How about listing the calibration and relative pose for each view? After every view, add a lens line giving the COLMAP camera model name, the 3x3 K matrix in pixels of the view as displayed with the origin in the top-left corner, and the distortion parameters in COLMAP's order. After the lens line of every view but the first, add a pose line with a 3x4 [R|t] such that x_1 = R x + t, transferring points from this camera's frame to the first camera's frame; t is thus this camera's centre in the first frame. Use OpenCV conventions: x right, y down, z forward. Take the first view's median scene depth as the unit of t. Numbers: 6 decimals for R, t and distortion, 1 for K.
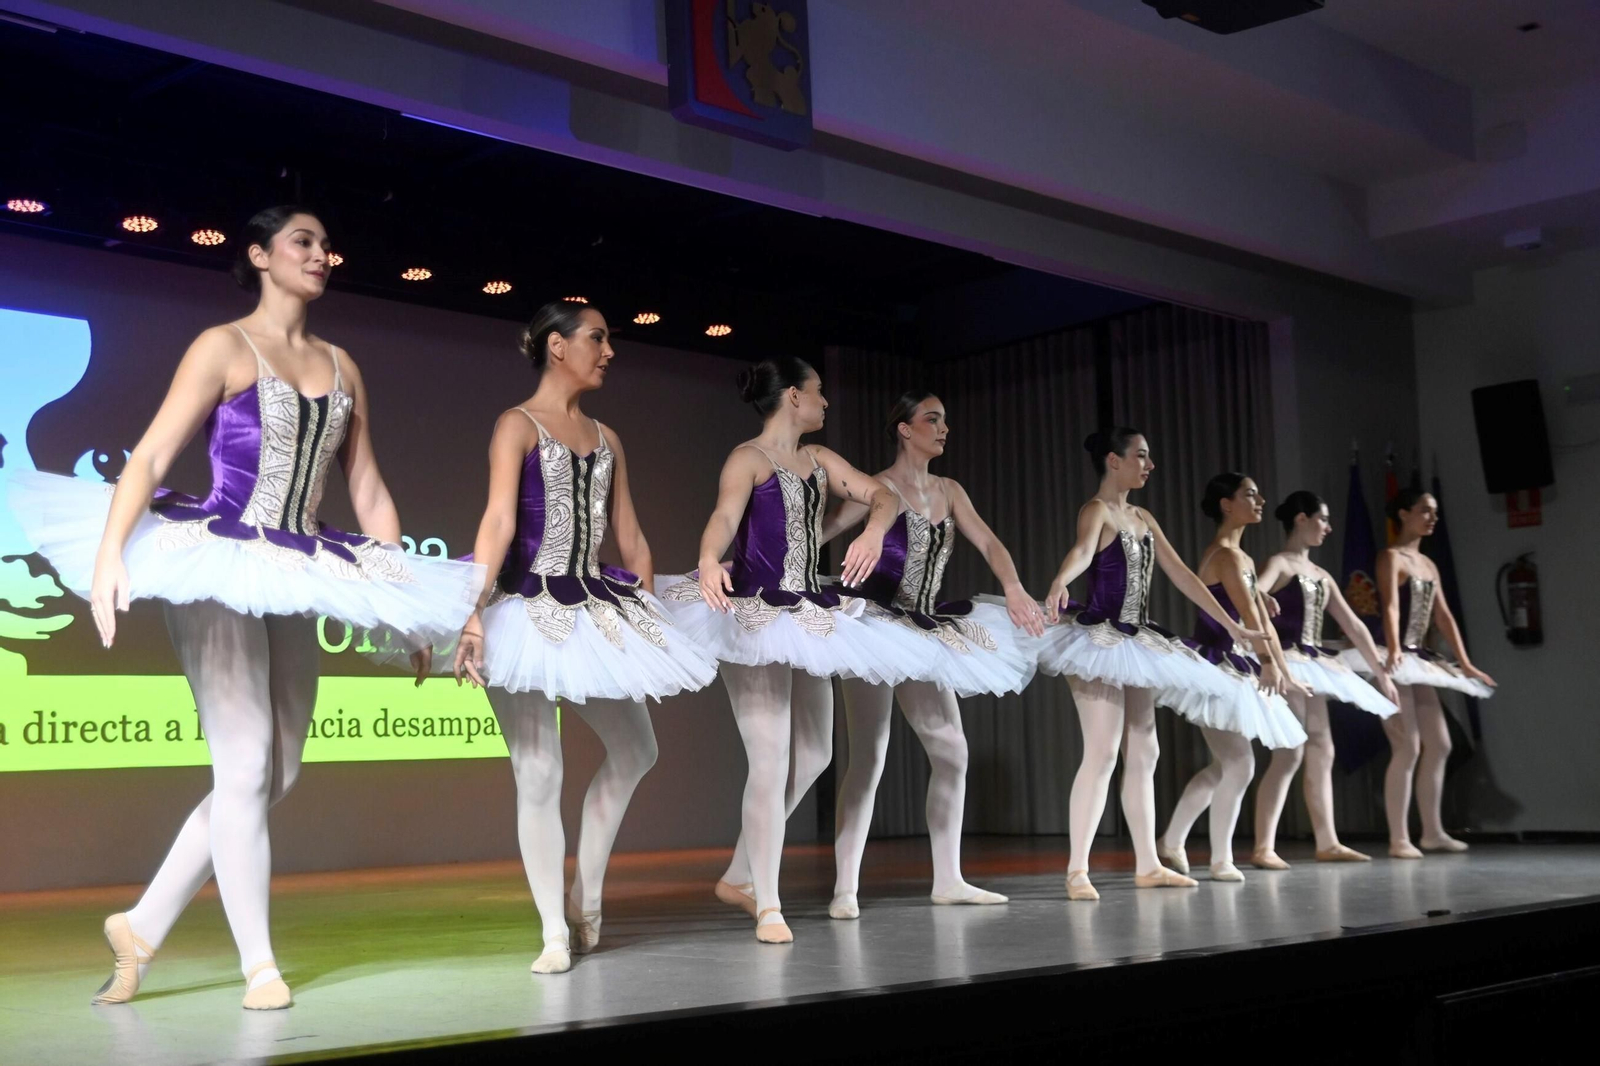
lens RADIAL K [[2028.9, 0, 800.0], [0, 2028.9, 533.0], [0, 0, 1]] dist [0.056014, 0.054673]
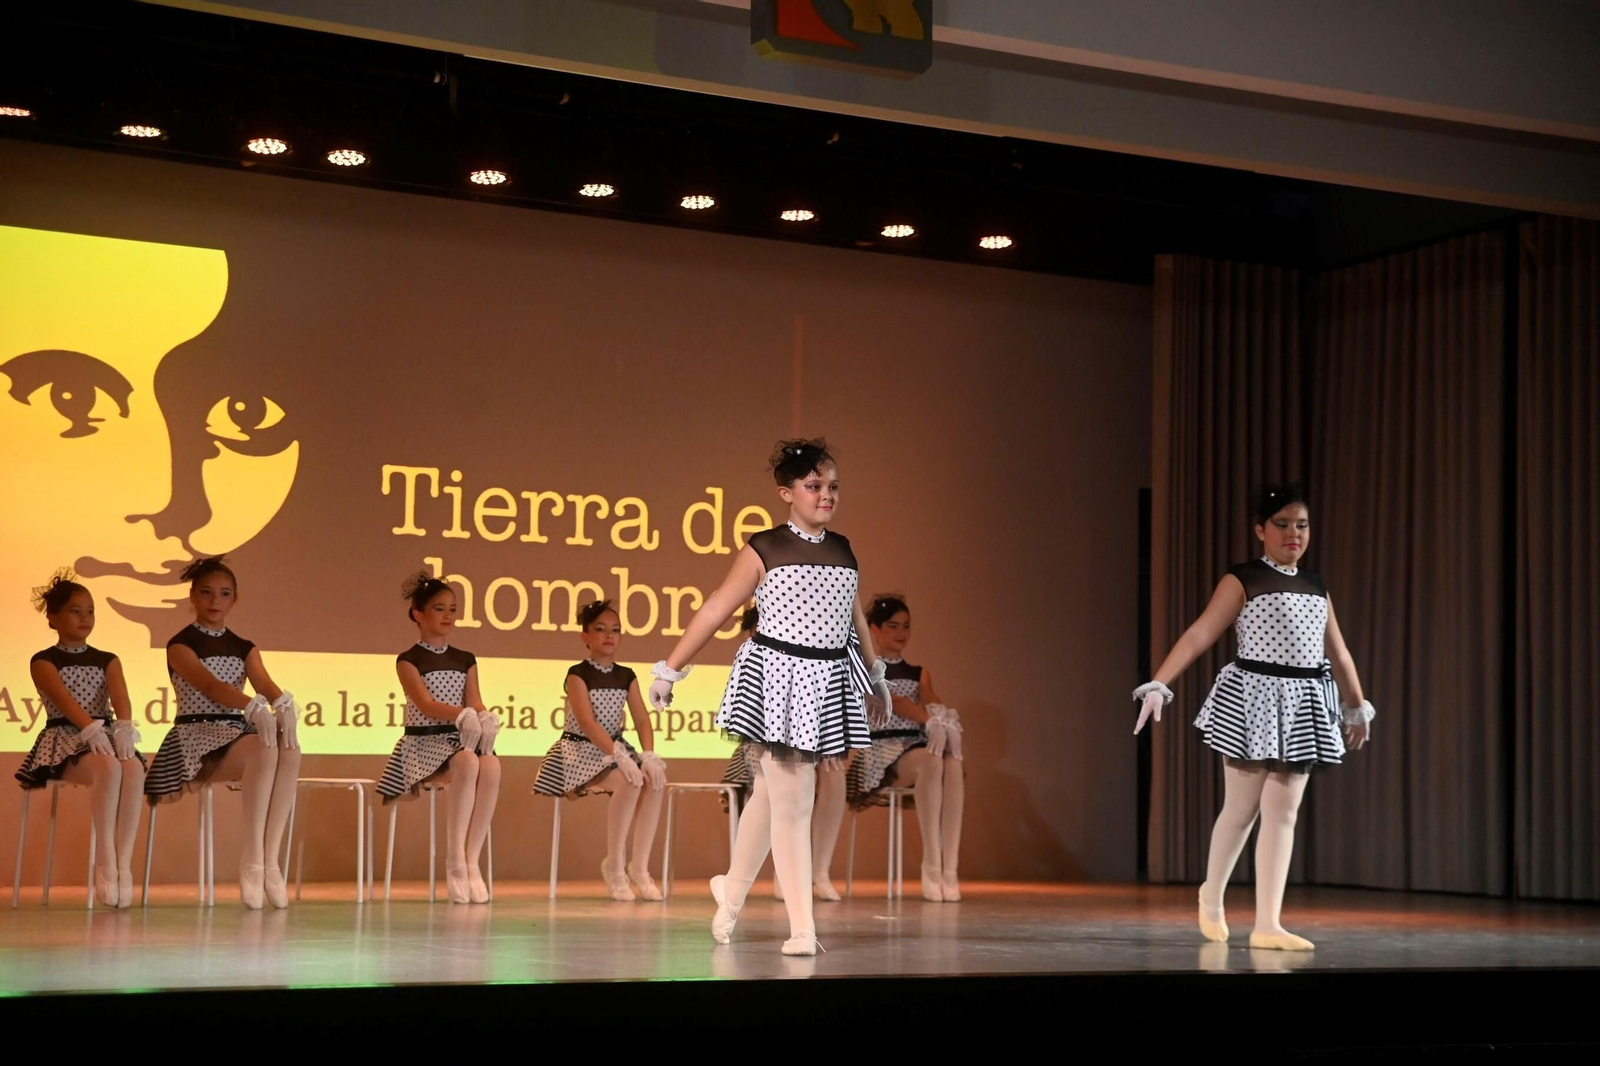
lens RADIAL K [[3020.6, 0, 800.0], [0, 3020.6, 533.0], [0, 0, 1]] dist [0.293583, -0.383011]
pose [[0.968514, 0.022117, -0.247973, 0.223270], [-0.013749, 0.999278, 0.035425, -0.031440], [0.248578, -0.030900, 0.968119, -0.224178]]
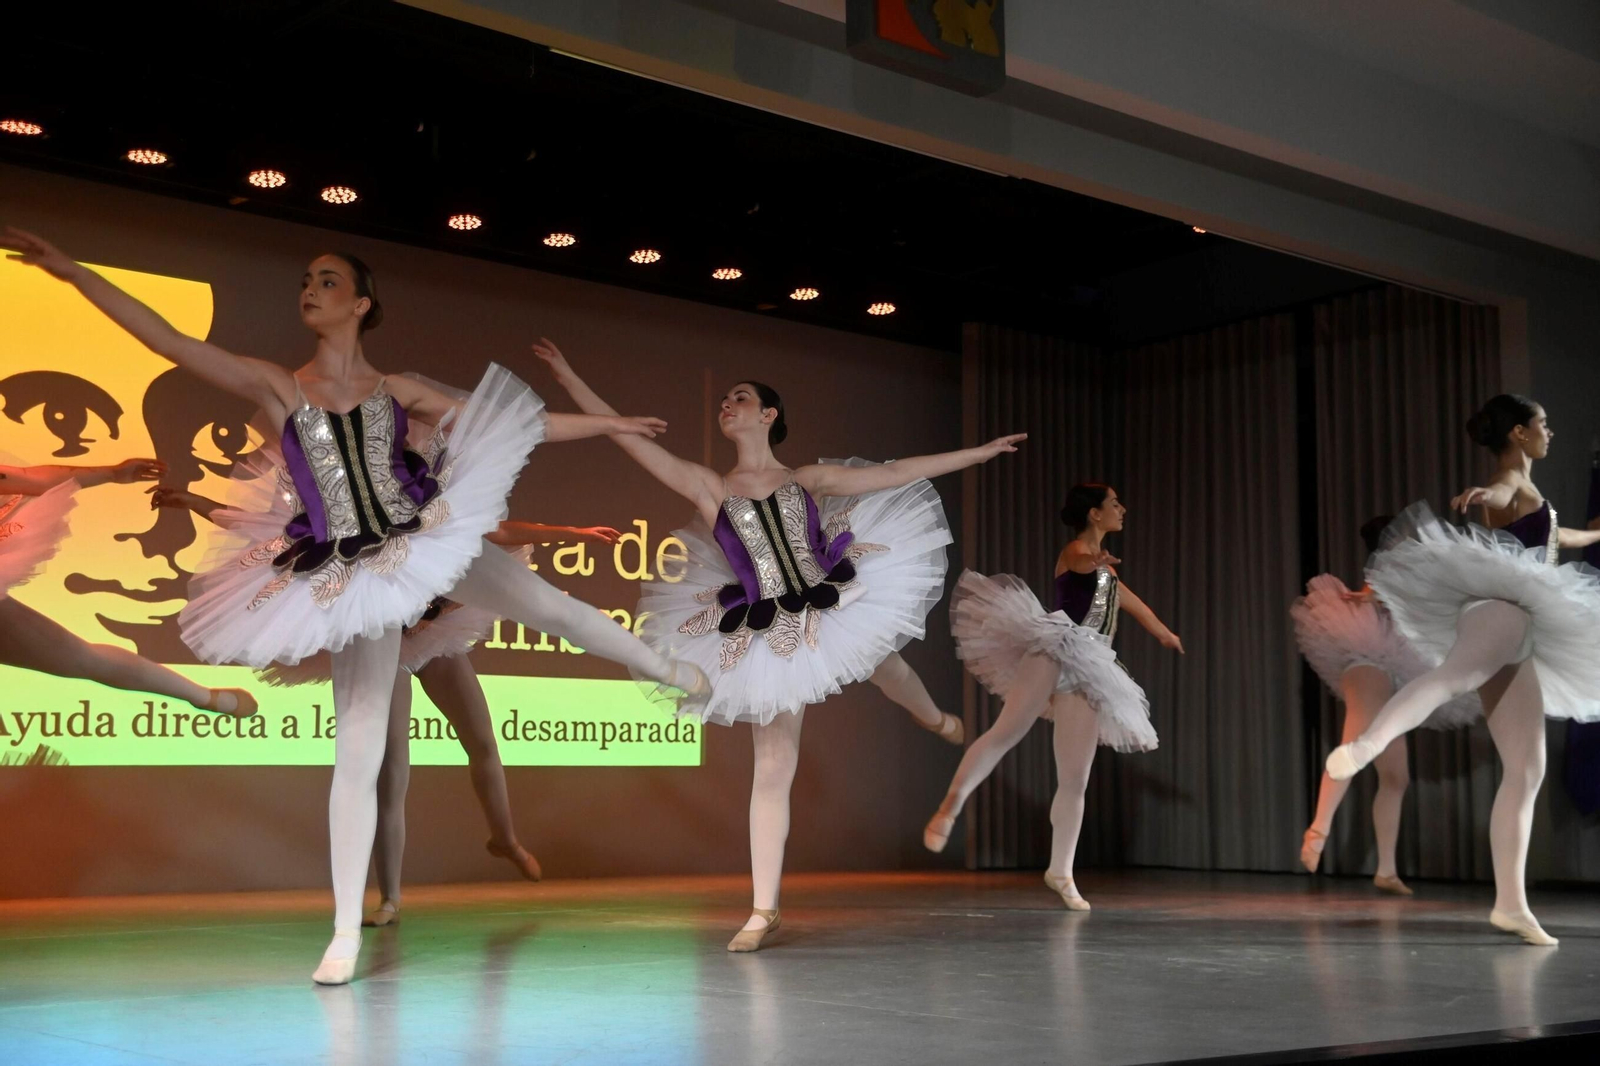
lens RADIAL K [[2100.5, 0, 800.0], [0, 2100.5, 533.0], [0, 0, 1]] dist [0.050189, 0.061537]
pose [[0.997589, 0.022075, -0.065797, -0.014721], [-0.022303, 0.999747, -0.002746, 0.006139], [0.065720, 0.004206, 0.997829, 0.059225]]
